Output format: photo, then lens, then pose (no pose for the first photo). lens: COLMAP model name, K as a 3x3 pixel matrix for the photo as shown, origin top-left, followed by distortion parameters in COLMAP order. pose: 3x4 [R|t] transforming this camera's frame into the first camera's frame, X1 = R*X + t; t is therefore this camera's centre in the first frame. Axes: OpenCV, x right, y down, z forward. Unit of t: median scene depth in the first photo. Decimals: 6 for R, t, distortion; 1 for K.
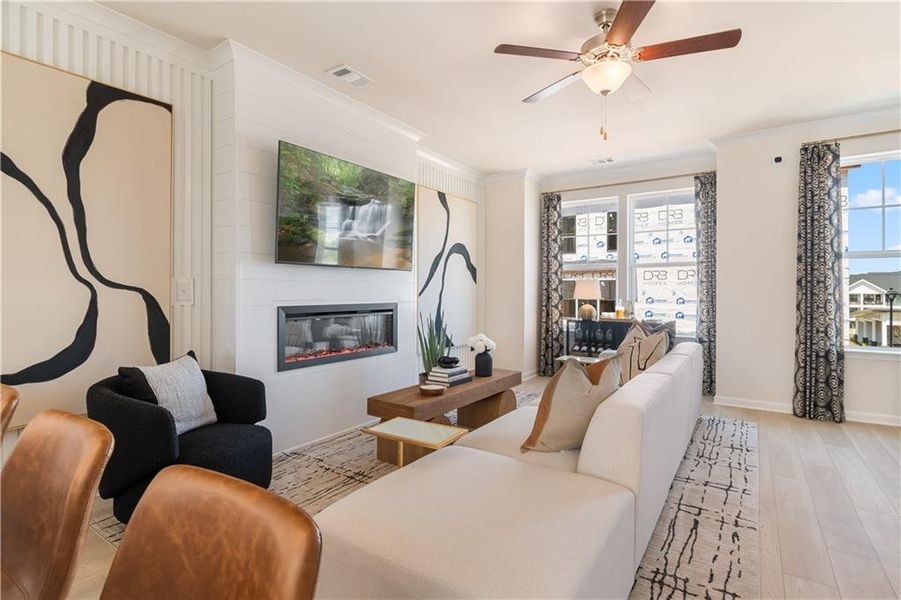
lens RADIAL K [[443.6, 0, 449.2], [0, 443.6, 293.2], [0, 0, 1]] dist [-0.005217, -0.001777]
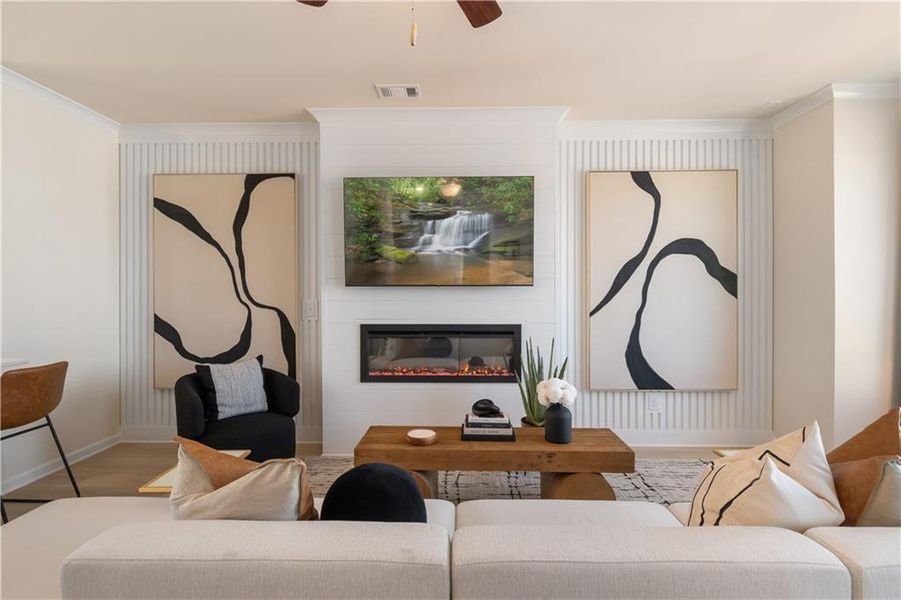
lens RADIAL K [[397.7, 0, 453.2], [0, 397.7, 303.5], [0, 0, 1]] dist [-0.000232, -0.000422]
pose [[0.551594, -0.000290, -0.834113, 0.665740], [-0.002909, 0.999993, -0.002271, -0.022978], [0.834108, 0.003679, 0.551589, 0.735025]]
